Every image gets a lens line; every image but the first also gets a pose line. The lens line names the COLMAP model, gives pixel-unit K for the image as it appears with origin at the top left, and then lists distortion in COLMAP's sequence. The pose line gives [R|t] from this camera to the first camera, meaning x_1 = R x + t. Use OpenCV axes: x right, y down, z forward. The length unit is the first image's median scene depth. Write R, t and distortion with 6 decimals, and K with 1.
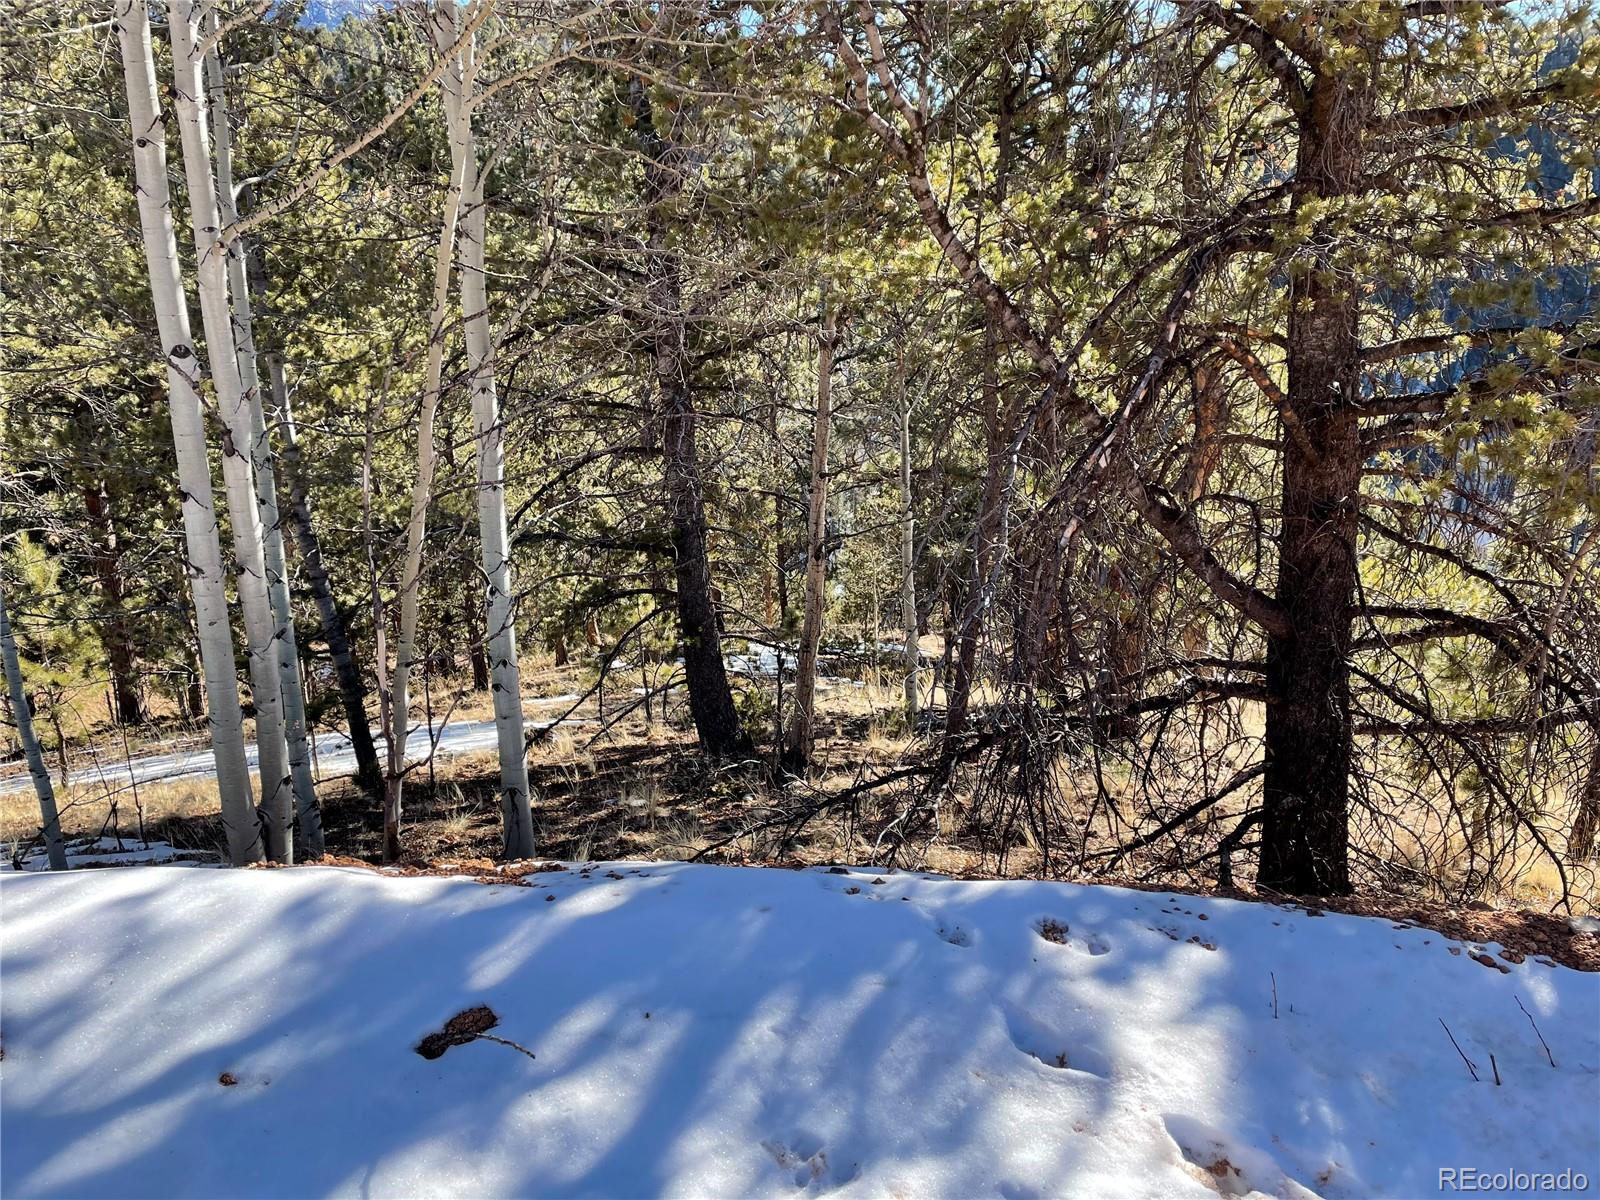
lens RADIAL K [[1102.5, 0, 800.9], [0, 1102.5, 603.7], [0, 0, 1]] dist [0.000775, -0.006505]
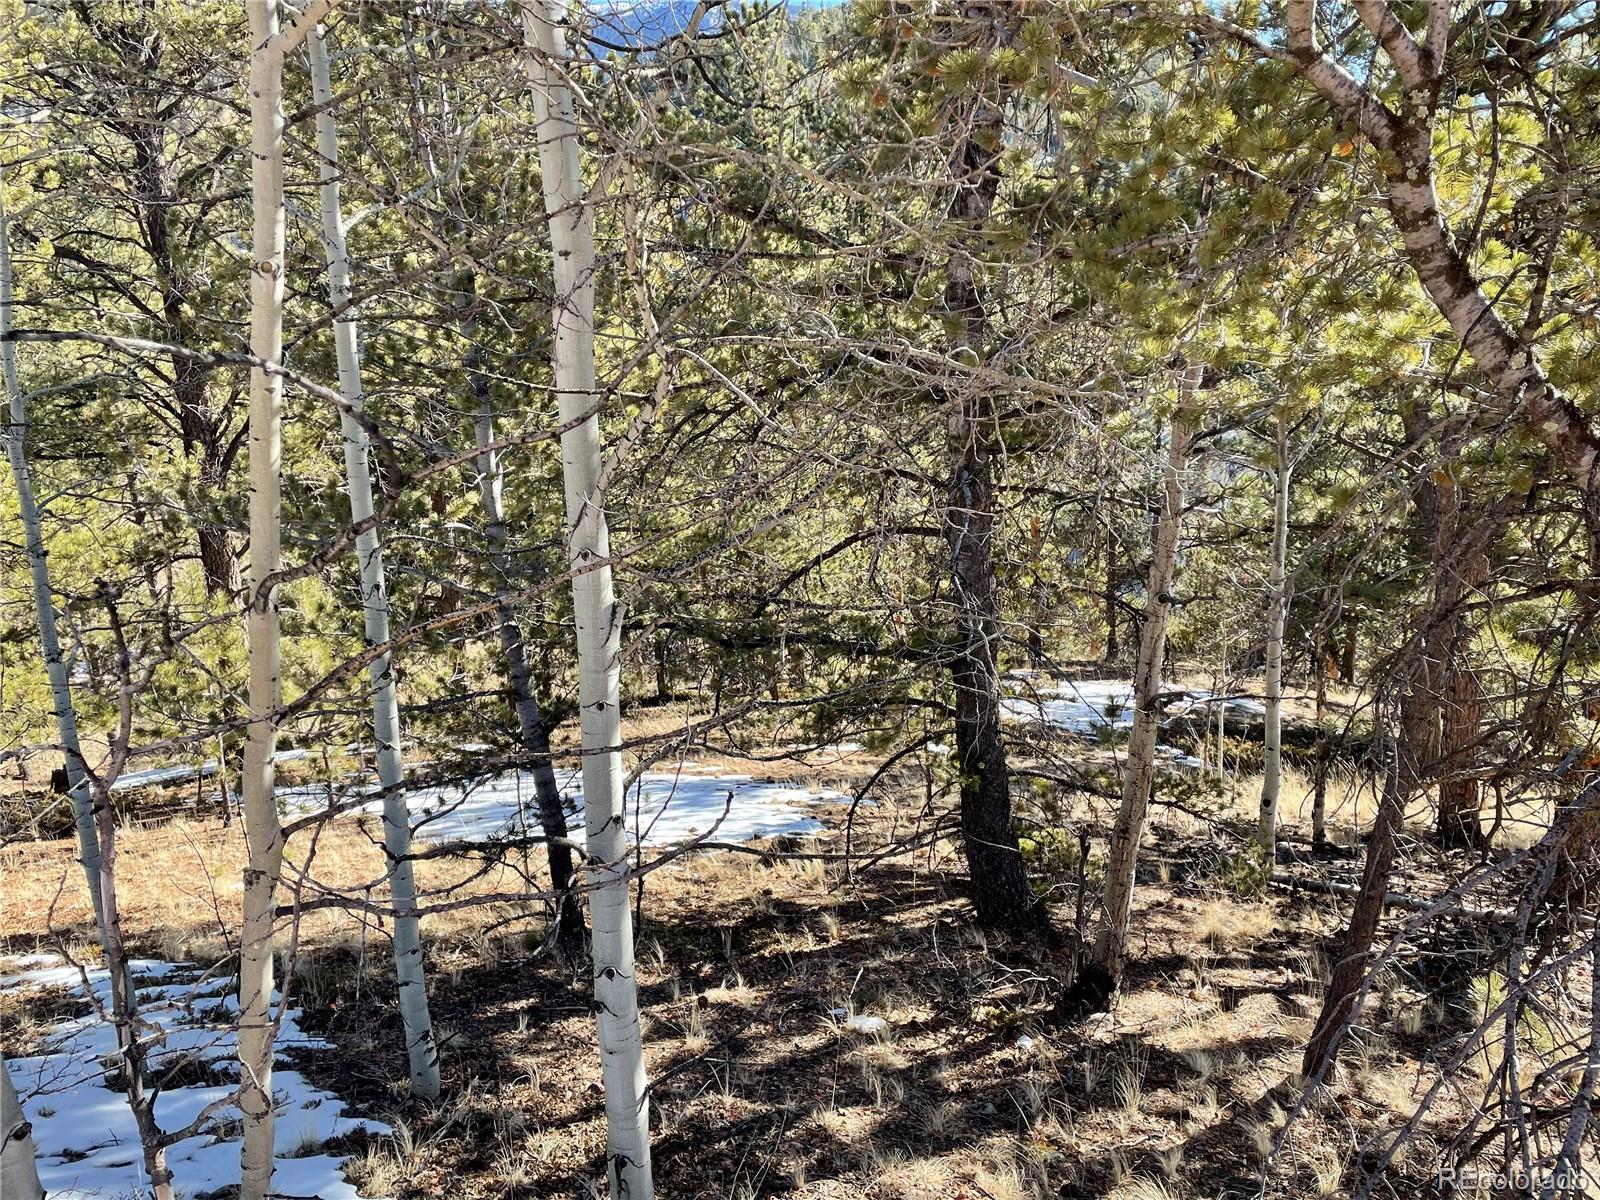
lens RADIAL K [[1102.5, 0, 796.3], [0, 1102.5, 599.9], [0, 0, 1]] dist [0.000775, -0.006505]
pose [[0.952090, 0.074641, -0.296569, 0.006055], [-0.070880, 0.997210, 0.023431, -0.191745], [0.297491, -0.001288, 0.954724, 0.445996]]
